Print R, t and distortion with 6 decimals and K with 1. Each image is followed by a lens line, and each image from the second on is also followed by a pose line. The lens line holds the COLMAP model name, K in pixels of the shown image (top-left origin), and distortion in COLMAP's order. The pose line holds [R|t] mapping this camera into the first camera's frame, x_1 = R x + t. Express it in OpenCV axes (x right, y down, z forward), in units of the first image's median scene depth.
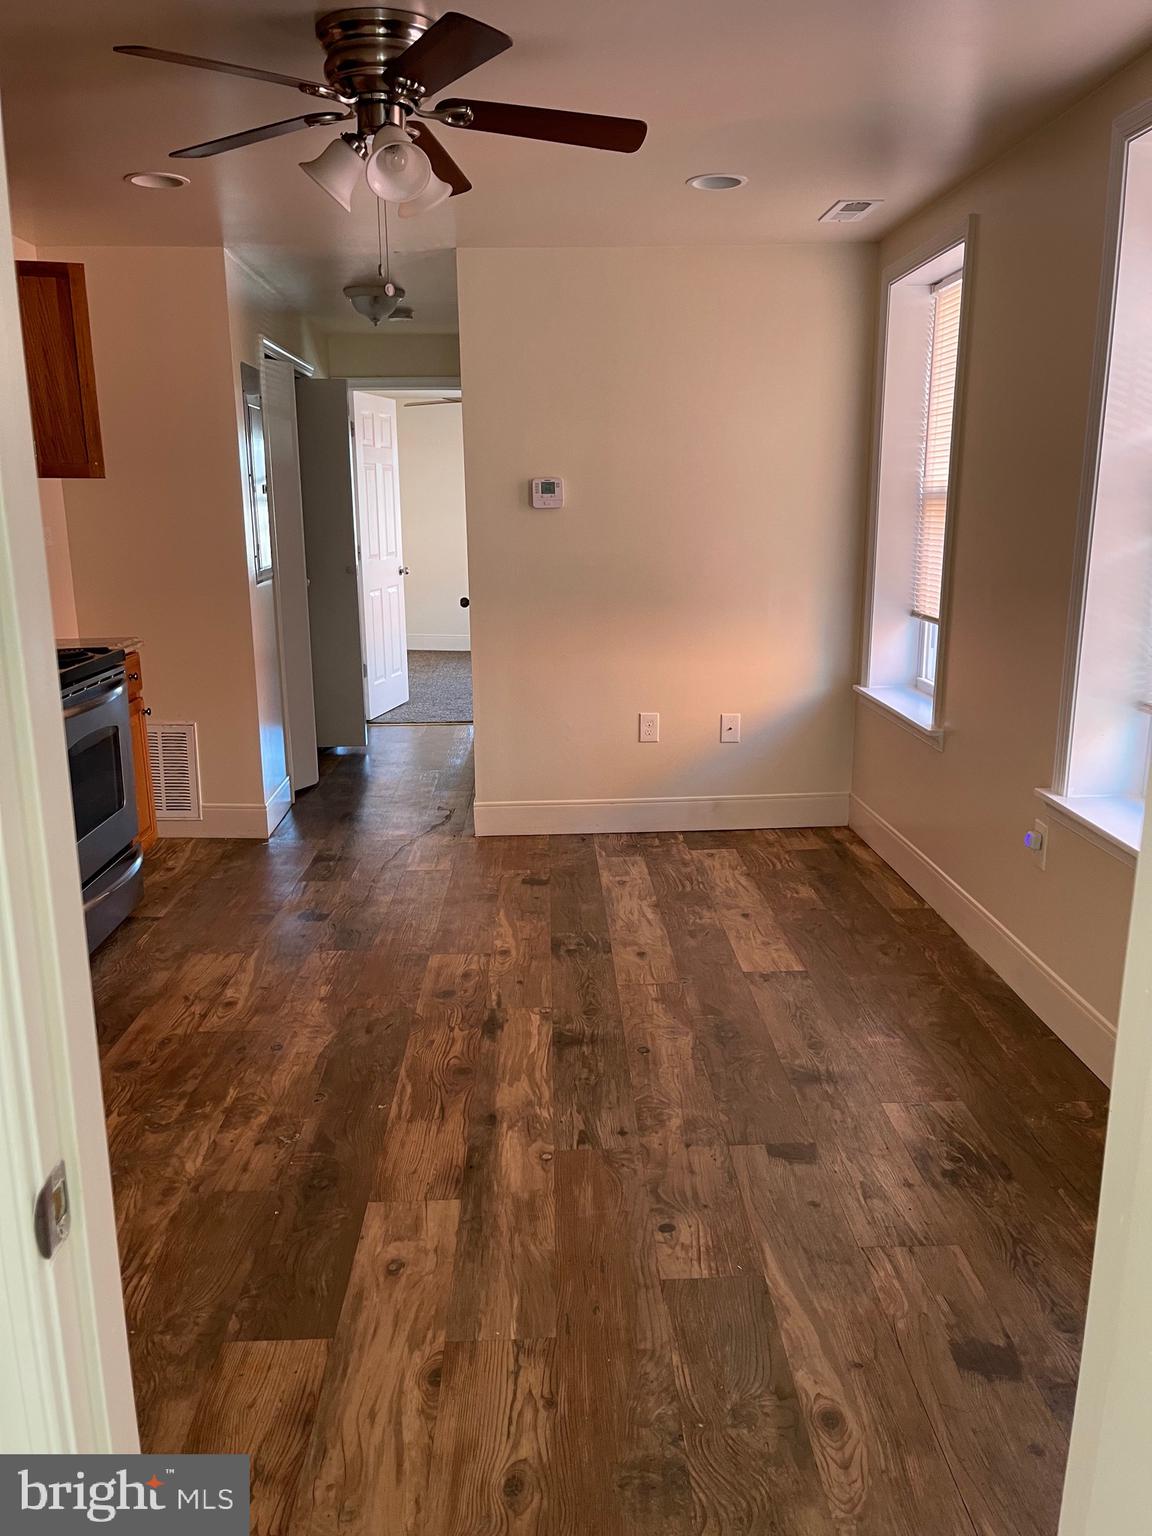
lens RADIAL K [[1156.1, 0, 571.6], [0, 1156.1, 772.9], [0, 0, 1]] dist [0.053136, -0.067911]
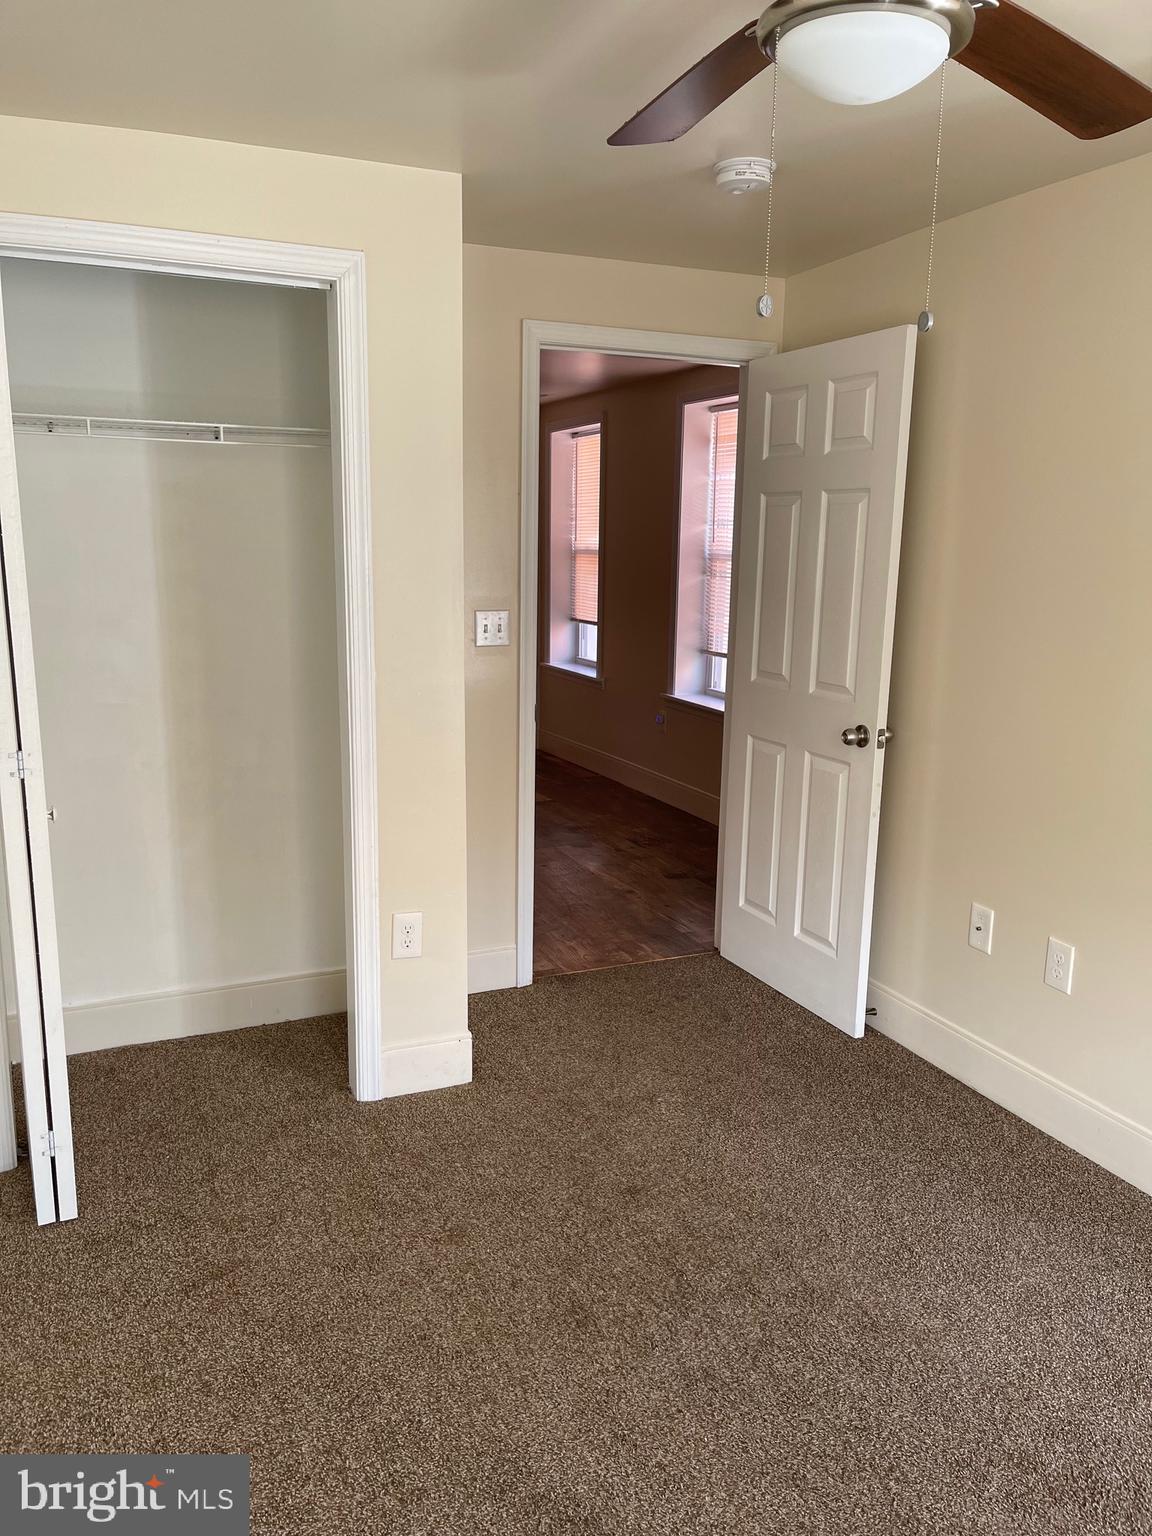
lens RADIAL K [[1156.1, 0, 571.6], [0, 1156.1, 772.9], [0, 0, 1]] dist [0.053136, -0.067911]
pose [[0.929219, -0.054388, 0.365504, -0.564006], [0.066233, 0.997605, -0.019938, 0.203029], [-0.363544, 0.042735, 0.930596, -0.953741]]
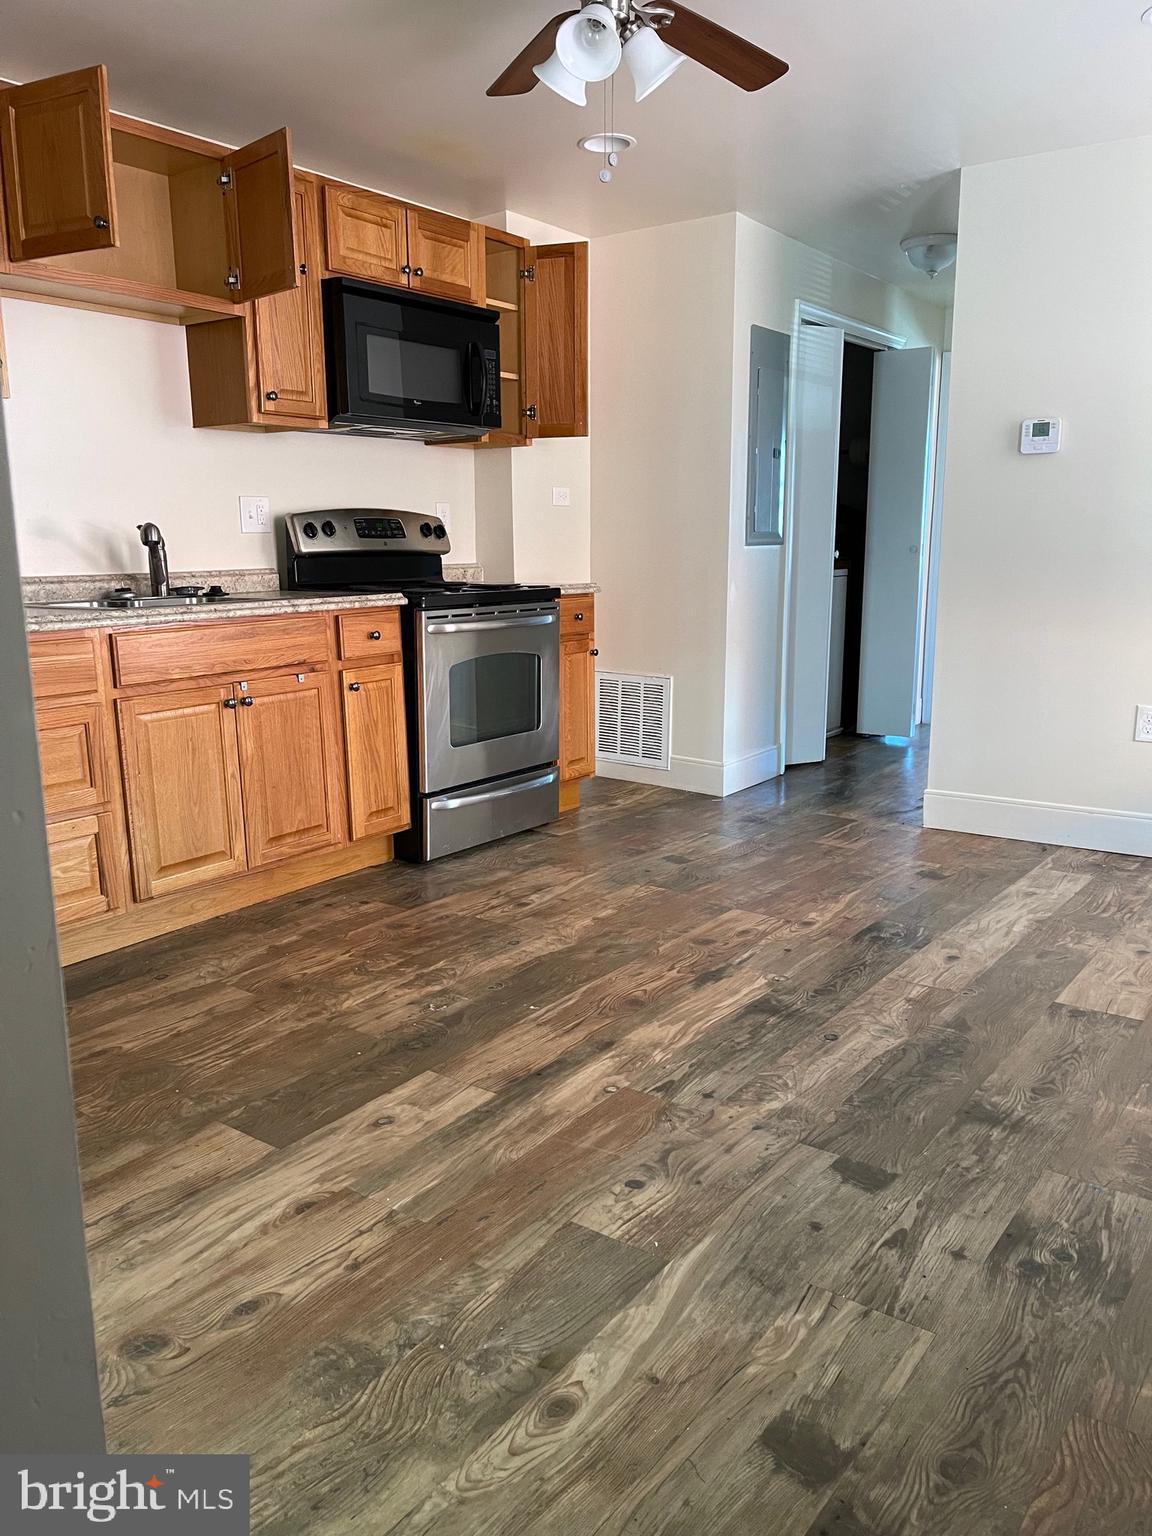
lens RADIAL K [[1156.1, 0, 571.6], [0, 1156.1, 772.9], [0, 0, 1]] dist [0.053136, -0.067911]
pose [[0.788616, 0.126209, -0.601794, 0.422302], [-0.142786, 0.989543, 0.020415, 0.060069], [0.598078, 0.069828, 0.798390, 0.203101]]
